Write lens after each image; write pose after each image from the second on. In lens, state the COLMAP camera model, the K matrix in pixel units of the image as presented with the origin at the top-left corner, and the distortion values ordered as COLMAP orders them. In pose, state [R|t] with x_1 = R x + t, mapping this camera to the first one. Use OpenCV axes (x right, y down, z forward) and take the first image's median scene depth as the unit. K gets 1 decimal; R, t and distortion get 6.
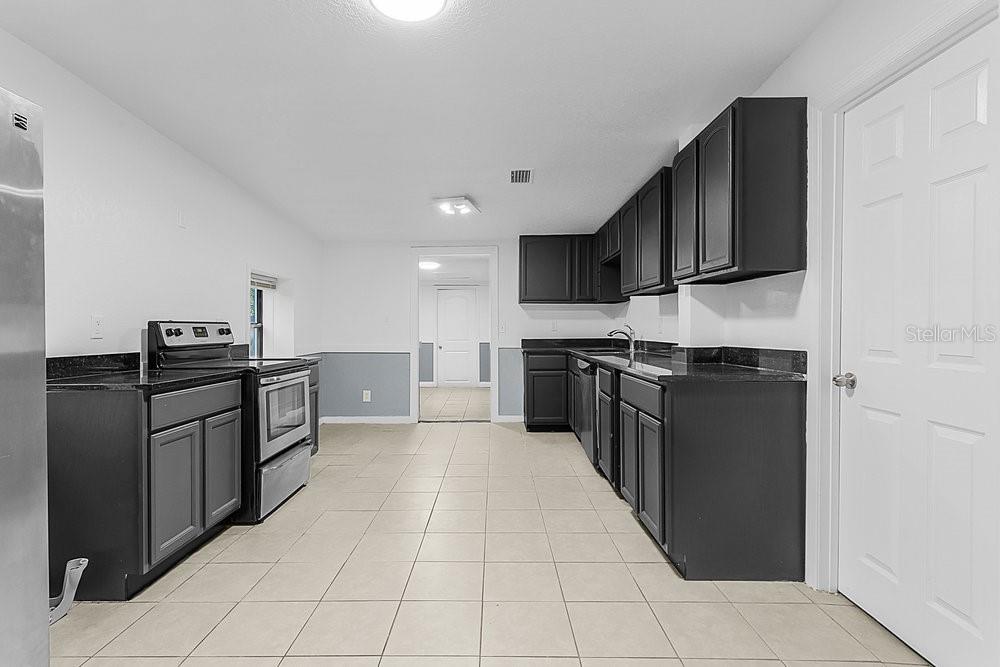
lens RADIAL K [[485.3, 0, 496.7], [0, 485.3, 331.9], [0, 0, 1]] dist [-0.002105, -0.000028]
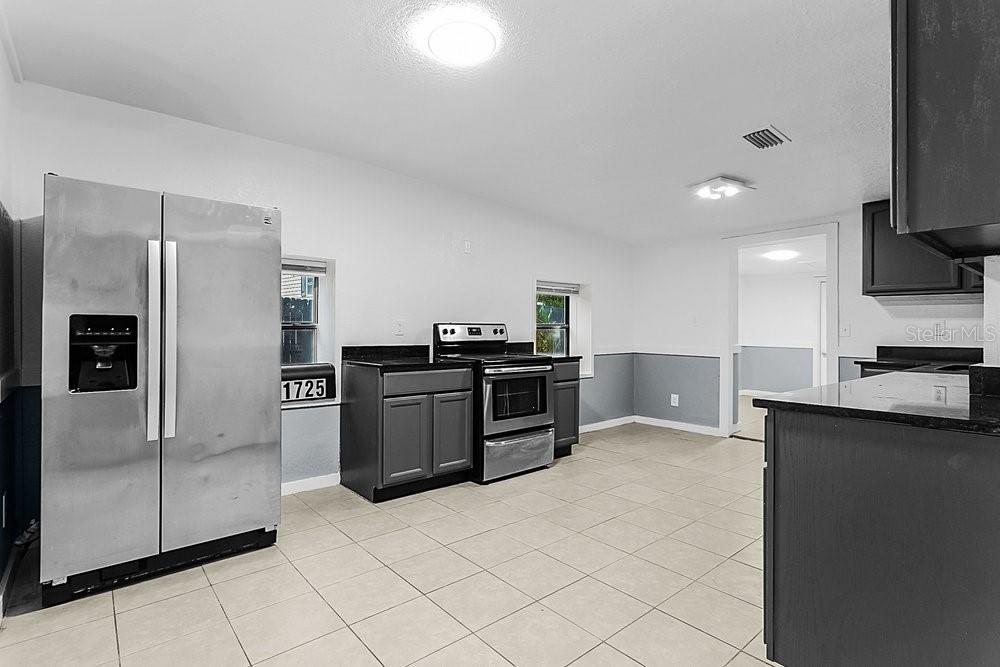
lens RADIAL K [[485.3, 0, 481.7], [0, 485.3, 331.1], [0, 0, 1]] dist [-0.002105, -0.000028]
pose [[0.640608, 0.007517, -0.767832, 0.411405], [-0.010804, 0.999941, 0.000776, -0.002181], [0.767792, 0.007799, 0.640651, 0.164714]]
